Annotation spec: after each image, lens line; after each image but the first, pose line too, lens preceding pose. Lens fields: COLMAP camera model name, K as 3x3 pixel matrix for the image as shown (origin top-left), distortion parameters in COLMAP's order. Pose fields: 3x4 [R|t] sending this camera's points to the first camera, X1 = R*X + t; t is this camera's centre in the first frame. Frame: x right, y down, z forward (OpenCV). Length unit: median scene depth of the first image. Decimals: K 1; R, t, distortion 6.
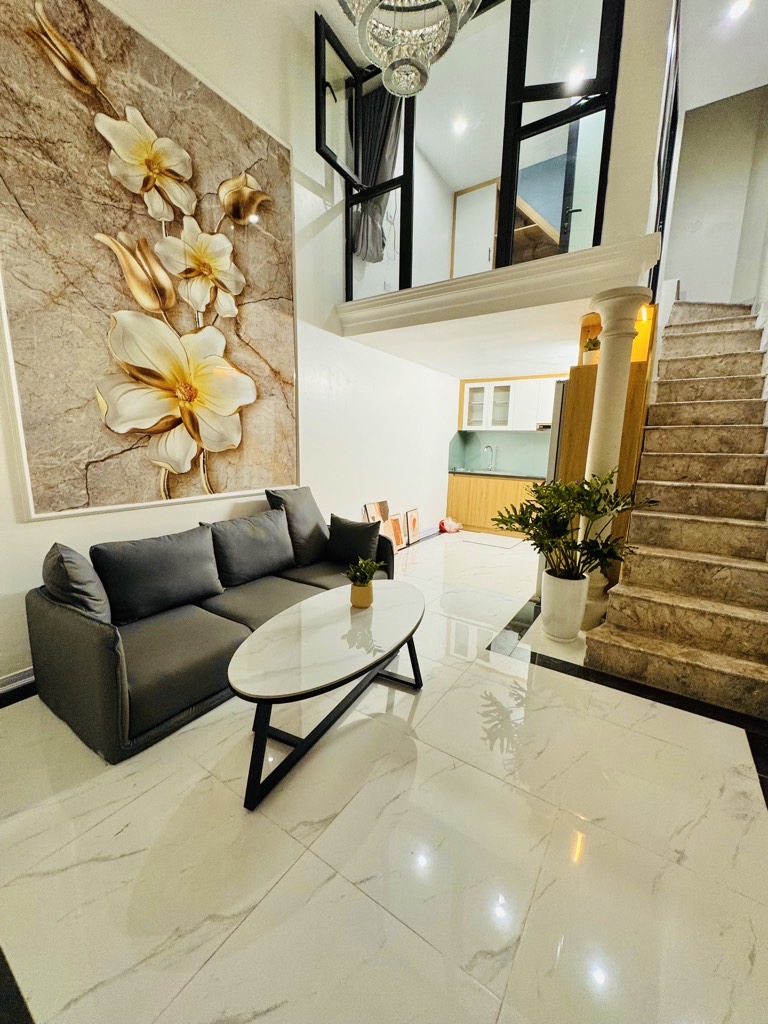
lens RADIAL K [[409.3, 0, 384.7], [0, 409.3, 512.0], [0, 0, 1]] dist [-0.002538, 0.000007]
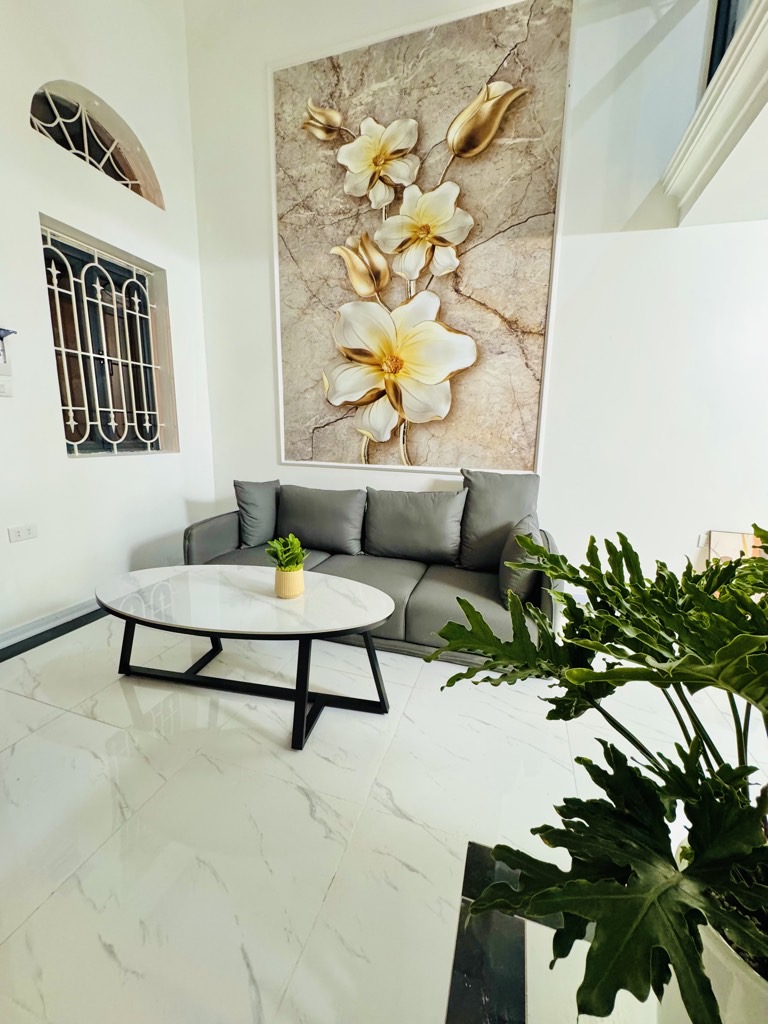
lens RADIAL K [[409.3, 0, 384.3], [0, 409.3, 511.8], [0, 0, 1]] dist [-0.002538, 0.000007]
pose [[0.272456, 0.171378, -0.946783, 0.589103], [-0.183138, 0.975257, 0.123830, -0.052191], [0.944578, 0.139654, 0.297100, 0.744422]]
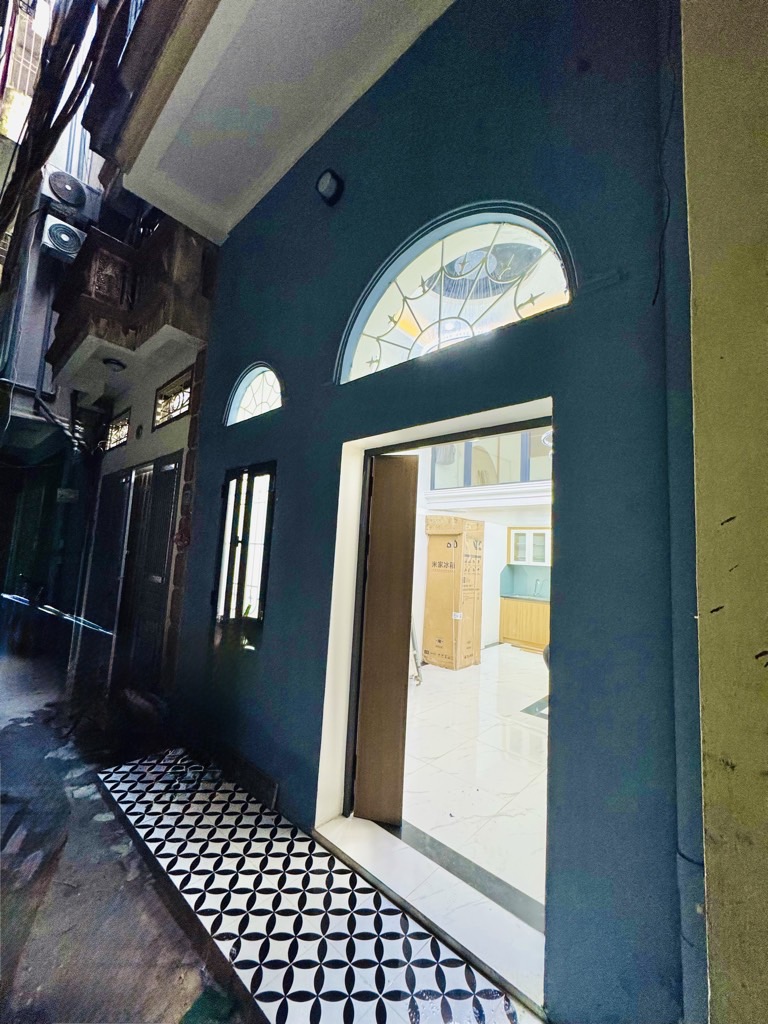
lens RADIAL K [[409.3, 0, 380.9], [0, 409.3, 515.8], [0, 0, 1]] dist [-0.002538, 0.000007]
pose [[0.988875, 0.014933, -0.147999, -0.070654], [-0.055165, 0.960814, -0.271648, 0.077034], [0.138143, 0.276790, 0.950949, -0.852176]]
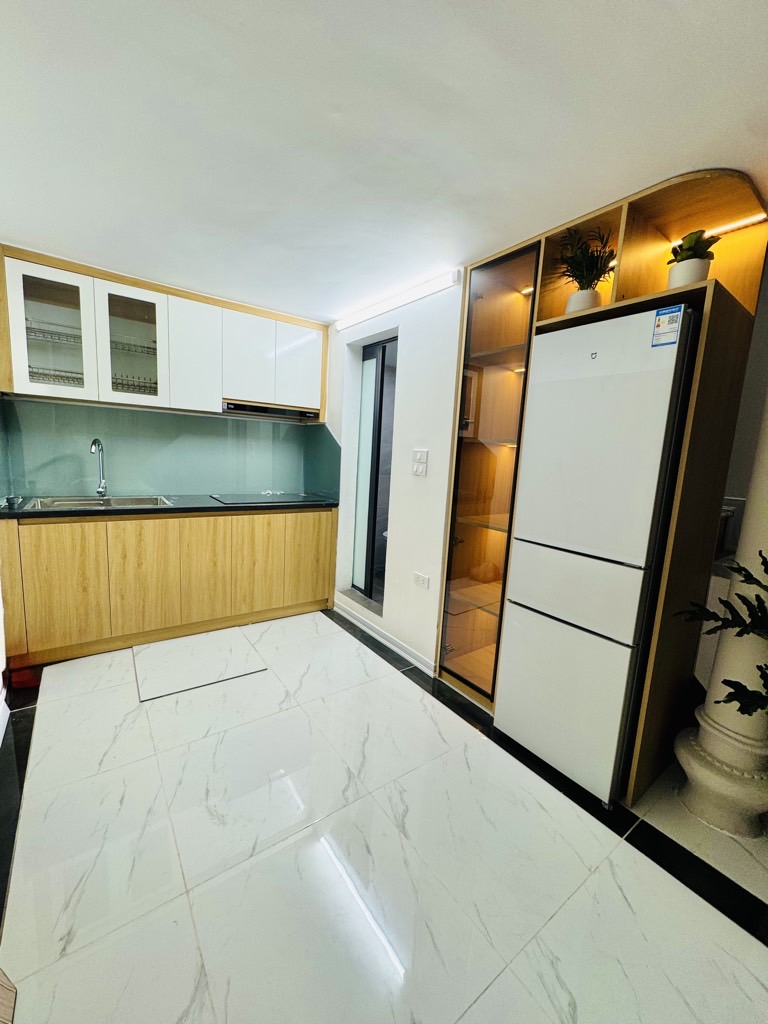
lens RADIAL K [[409.3, 0, 380.8], [0, 409.3, 513.4], [0, 0, 1]] dist [-0.002538, 0.000007]
pose [[0.348669, -0.146470, 0.925730, -0.103628], [0.114737, 0.986955, 0.112942, -0.240993], [-0.930196, 0.066836, 0.360926, 1.399056]]
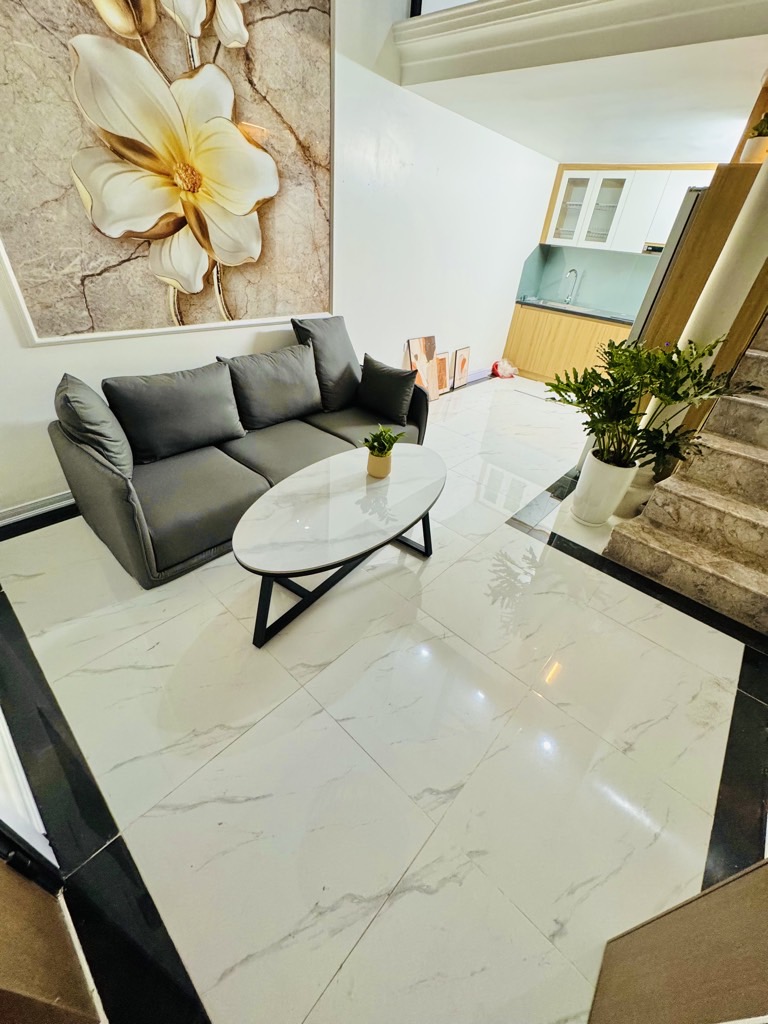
lens RADIAL K [[409.3, 0, 384.2], [0, 409.3, 512.4], [0, 0, 1]] dist [-0.002538, 0.000007]
pose [[0.987792, 0.132405, -0.082070, 0.038276], [-0.086982, 0.905866, 0.414537, -0.071594], [0.129231, -0.402338, 0.906324, 0.082992]]
